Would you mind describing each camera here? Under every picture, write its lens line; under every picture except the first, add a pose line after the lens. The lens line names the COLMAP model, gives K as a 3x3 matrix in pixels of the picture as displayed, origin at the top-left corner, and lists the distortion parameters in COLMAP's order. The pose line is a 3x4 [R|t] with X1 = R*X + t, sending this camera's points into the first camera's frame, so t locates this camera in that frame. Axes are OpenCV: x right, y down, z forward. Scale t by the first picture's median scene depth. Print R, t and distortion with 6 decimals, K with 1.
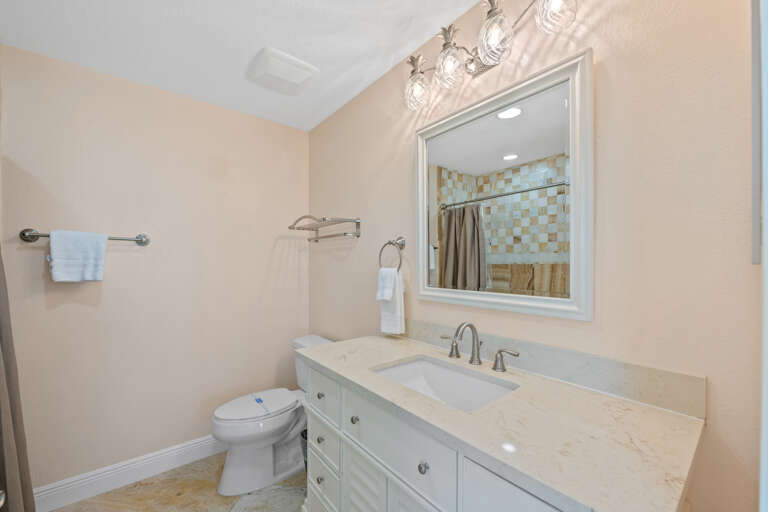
lens RADIAL K [[303.9, 0, 384.3], [0, 303.9, 259.6], [0, 0, 1]] dist [-0.000092, -0.000056]
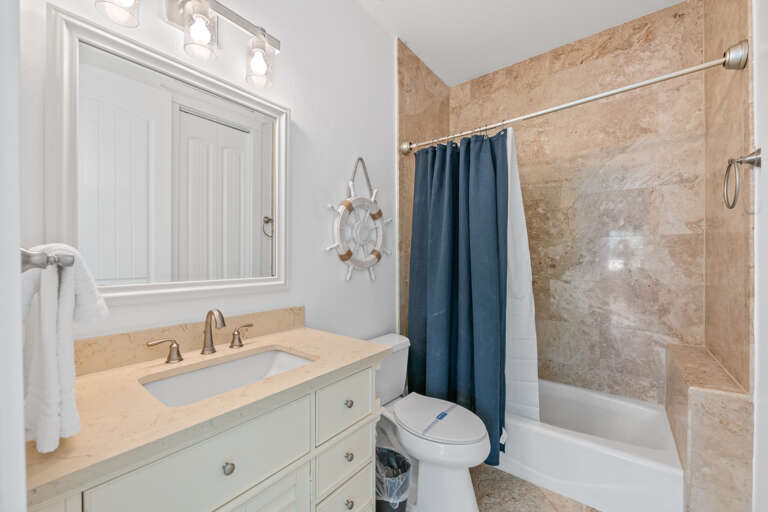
lens RADIAL K [[303.9, 0, 384.3], [0, 303.9, 259.6], [0, 0, 1]] dist [-0.000092, -0.000056]
pose [[-0.211933, -0.004031, 0.977276, -0.772526], [-0.005523, 0.999980, 0.002927, 0.049497], [-0.977269, -0.004777, -0.211951, 0.706298]]
